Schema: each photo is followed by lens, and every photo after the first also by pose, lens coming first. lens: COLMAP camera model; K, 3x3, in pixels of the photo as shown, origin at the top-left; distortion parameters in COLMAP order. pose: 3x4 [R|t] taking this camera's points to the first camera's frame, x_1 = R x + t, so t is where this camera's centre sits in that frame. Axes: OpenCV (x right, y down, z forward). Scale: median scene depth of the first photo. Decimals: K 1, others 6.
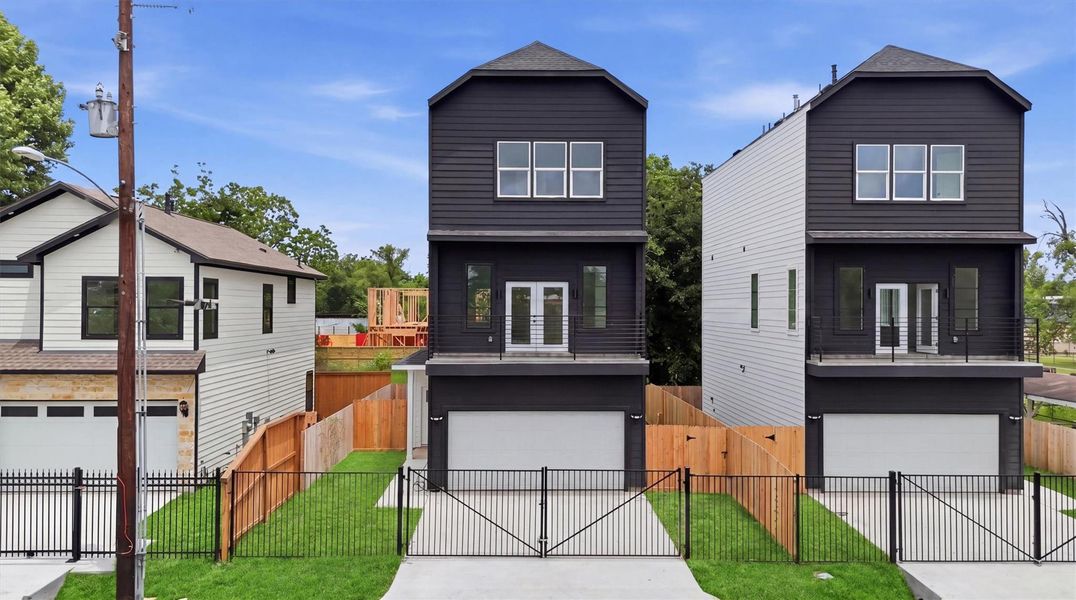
lens RADIAL K [[819.0, 0, 537.0], [0, 819.0, 299.2], [0, 0, 1]] dist [0.014745, -0.001309]
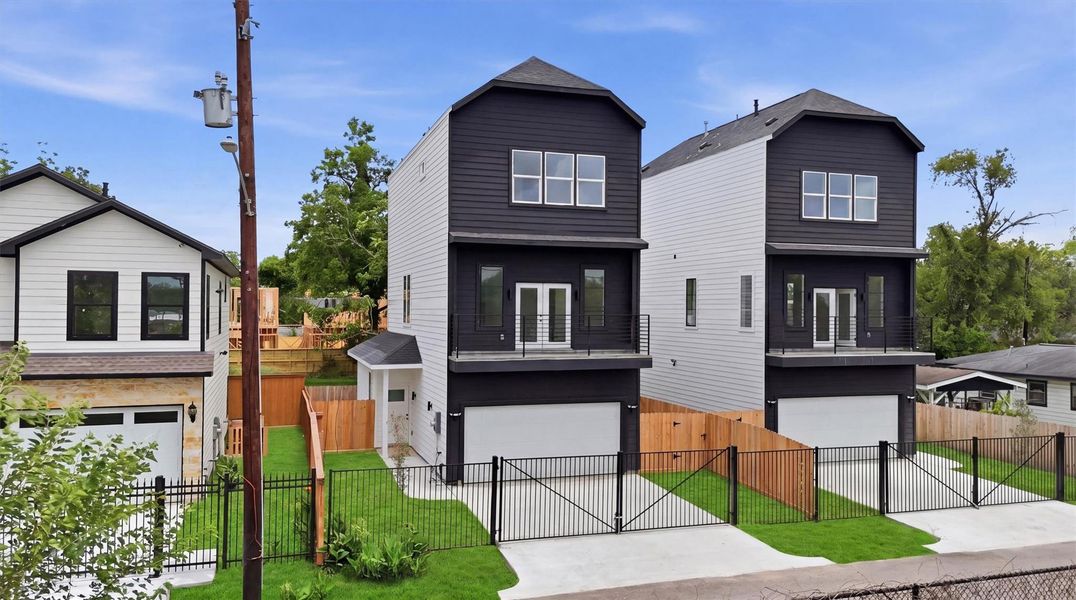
lens RADIAL K [[819.0, 0, 536.8], [0, 819.0, 301.3], [0, 0, 1]] dist [0.014745, -0.001309]
pose [[0.953714, 0.006259, 0.300650, -0.335657], [-0.007118, 0.999973, 0.001763, 0.000531], [-0.300631, -0.003821, 0.953733, -0.015630]]
